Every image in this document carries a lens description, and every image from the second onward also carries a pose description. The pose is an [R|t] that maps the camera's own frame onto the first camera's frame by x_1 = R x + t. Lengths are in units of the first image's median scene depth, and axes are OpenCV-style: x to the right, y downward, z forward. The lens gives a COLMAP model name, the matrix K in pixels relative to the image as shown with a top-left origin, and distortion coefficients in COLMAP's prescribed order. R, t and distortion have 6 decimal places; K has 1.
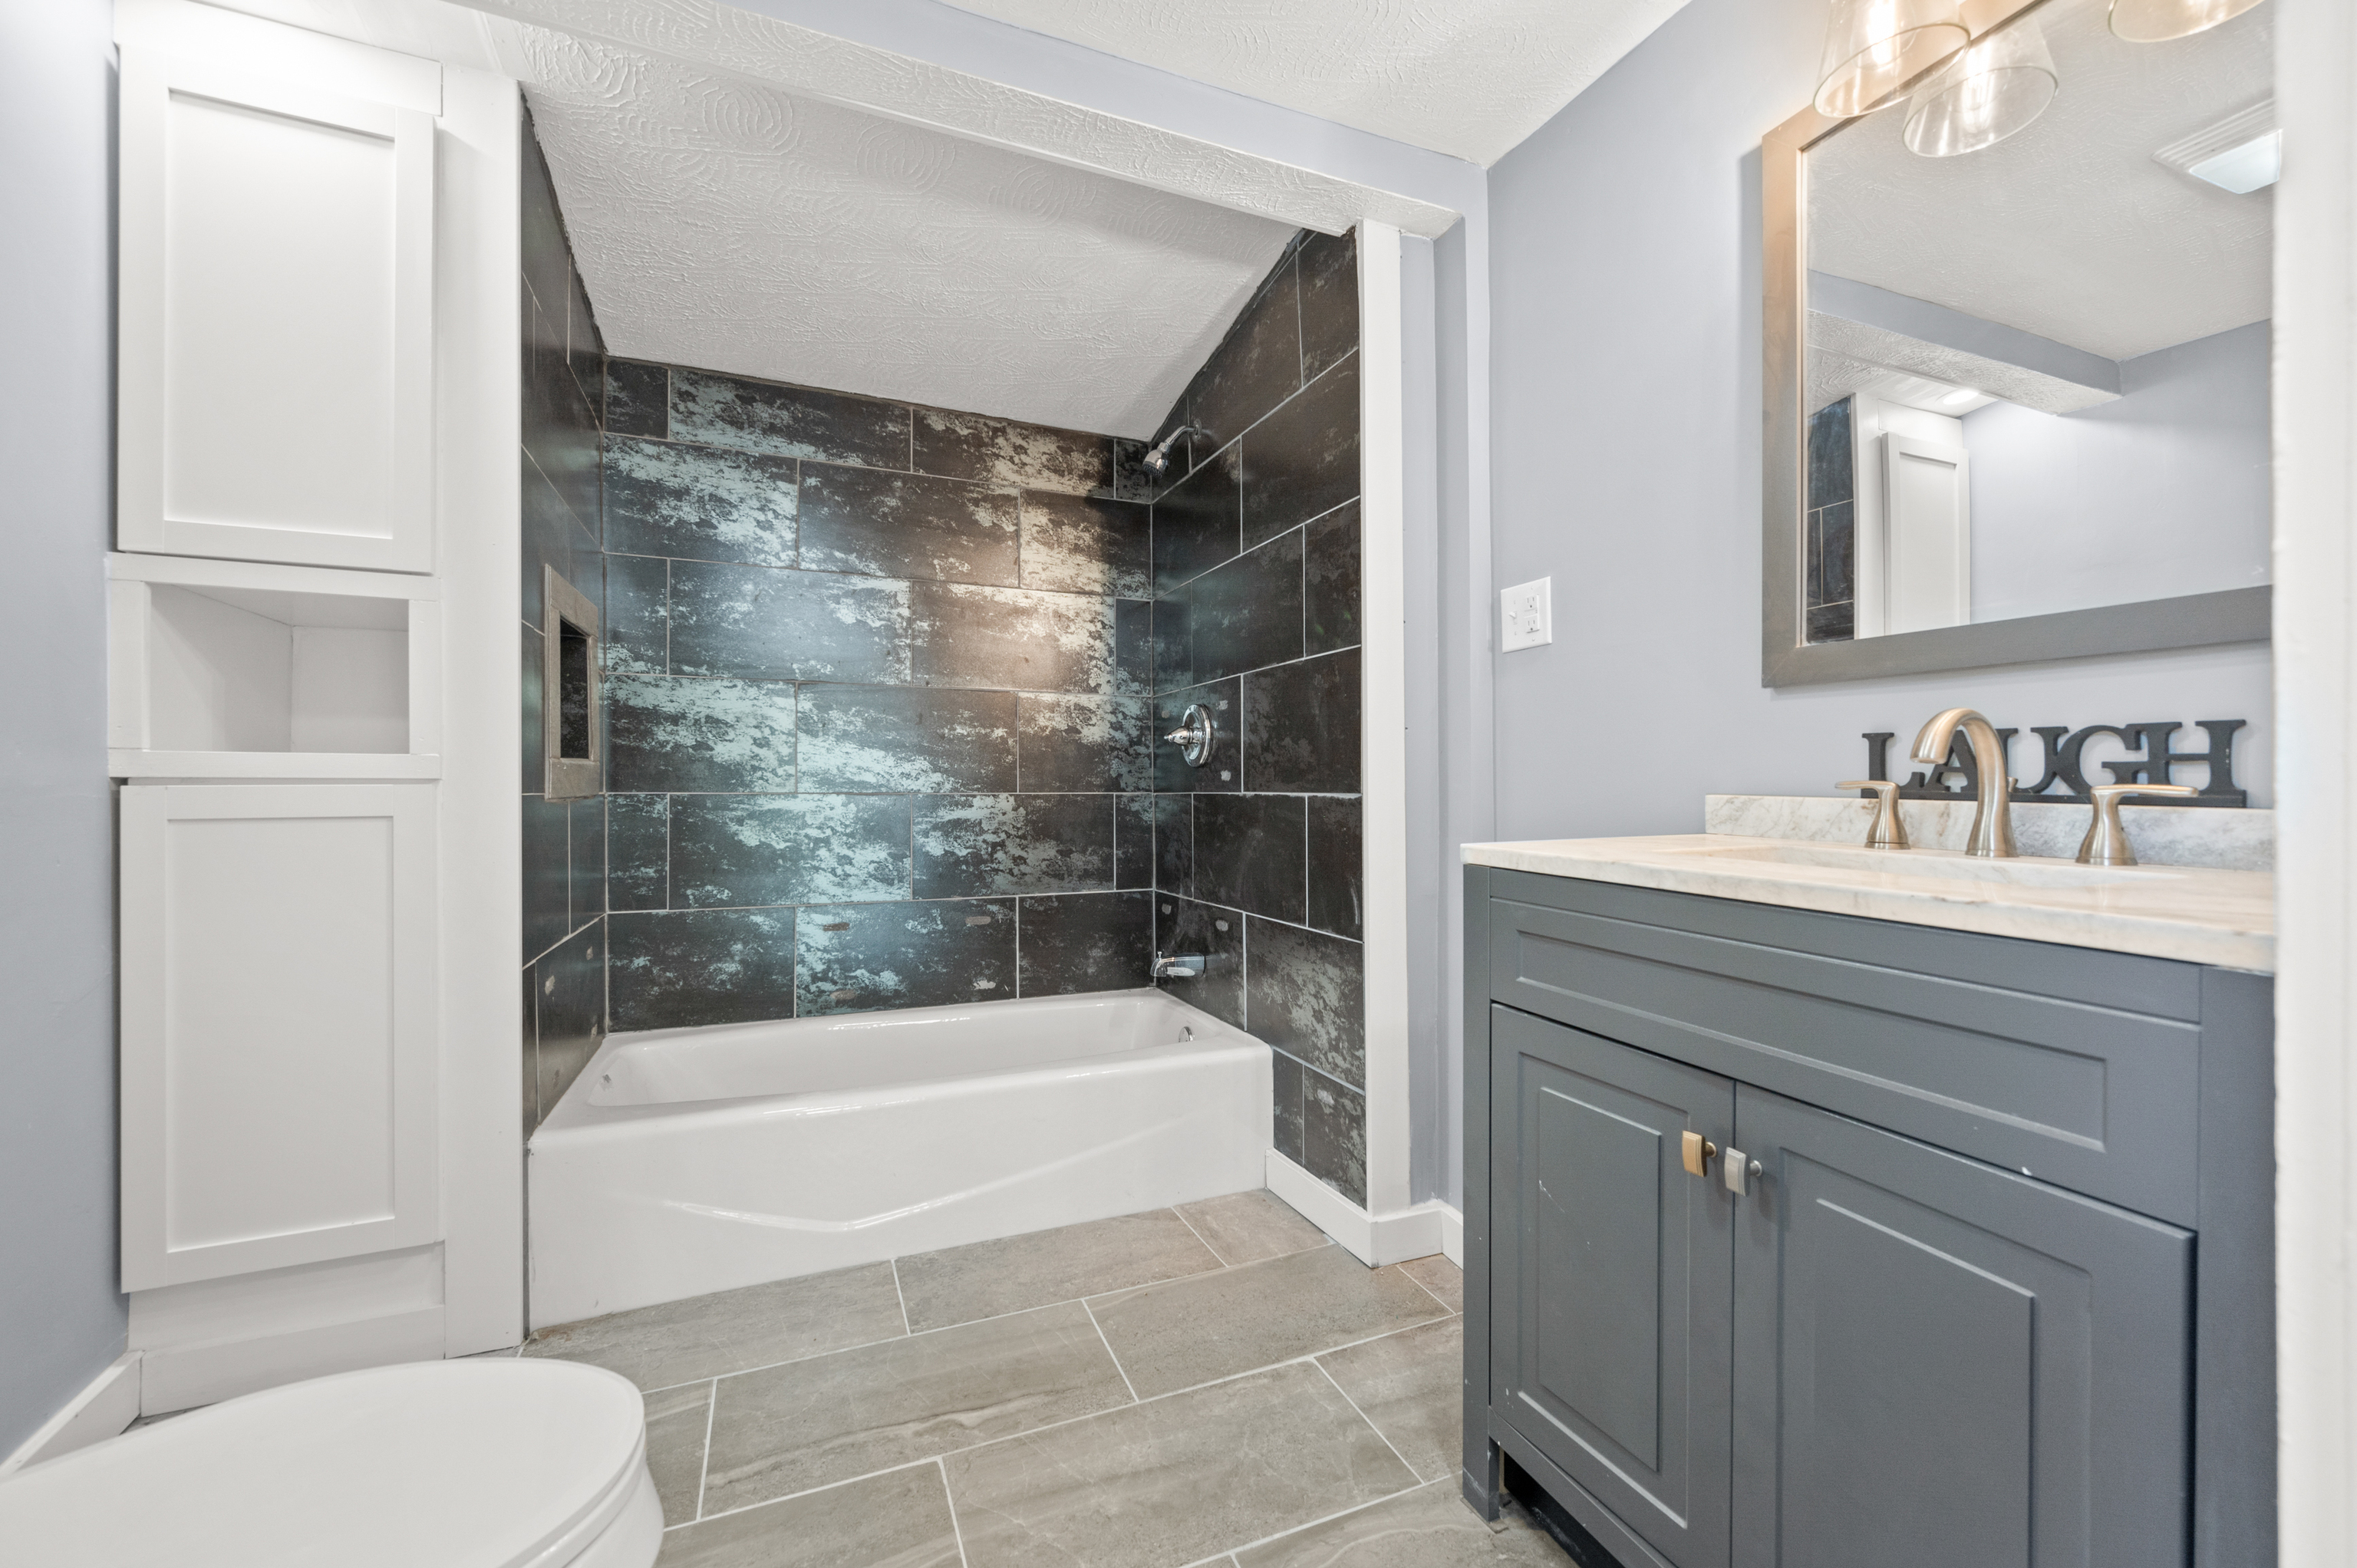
lens RADIAL K [[935.5, 0, 1174.9], [0, 935.5, 779.8], [0, 0, 1]] dist [0.000936, -0.000165]
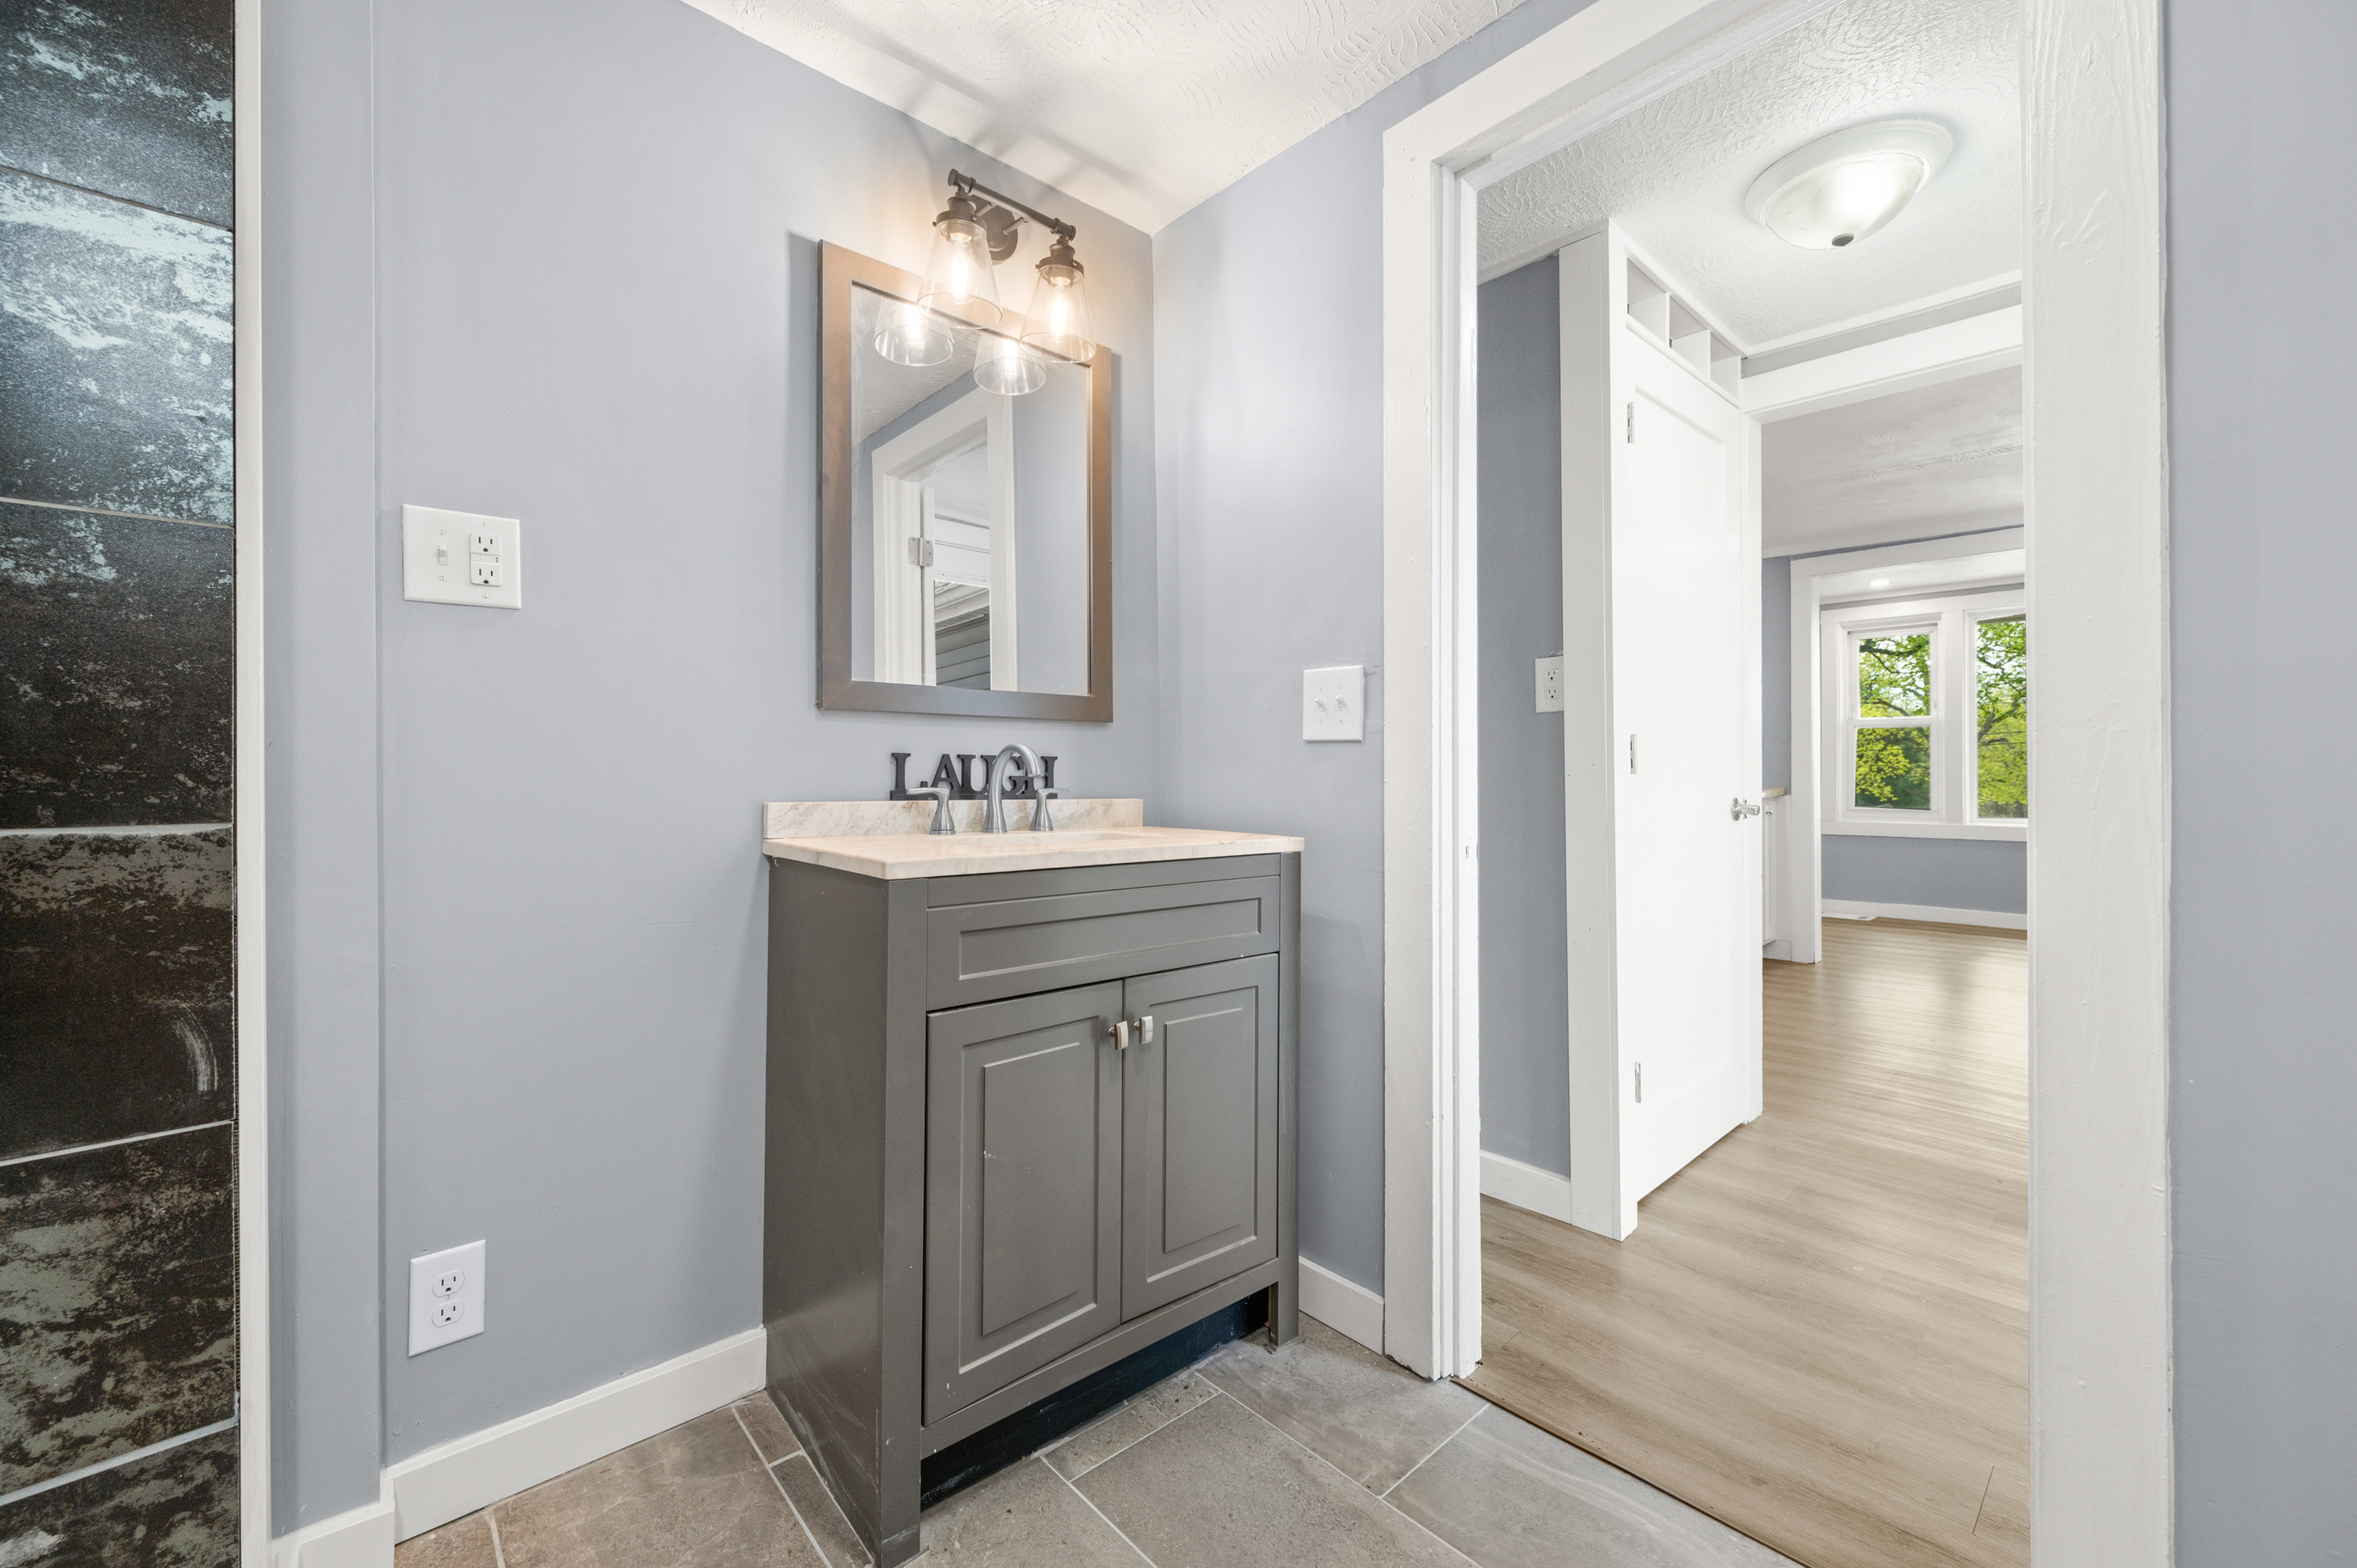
lens RADIAL K [[935.5, 0, 1174.9], [0, 935.5, 779.8], [0, 0, 1]] dist [0.000936, -0.000165]
pose [[-0.318417, 0.005044, 0.947937, -0.428764], [0.009754, 0.999950, -0.002044, -0.002277], [-0.947900, 0.008596, -0.318451, 0.670645]]
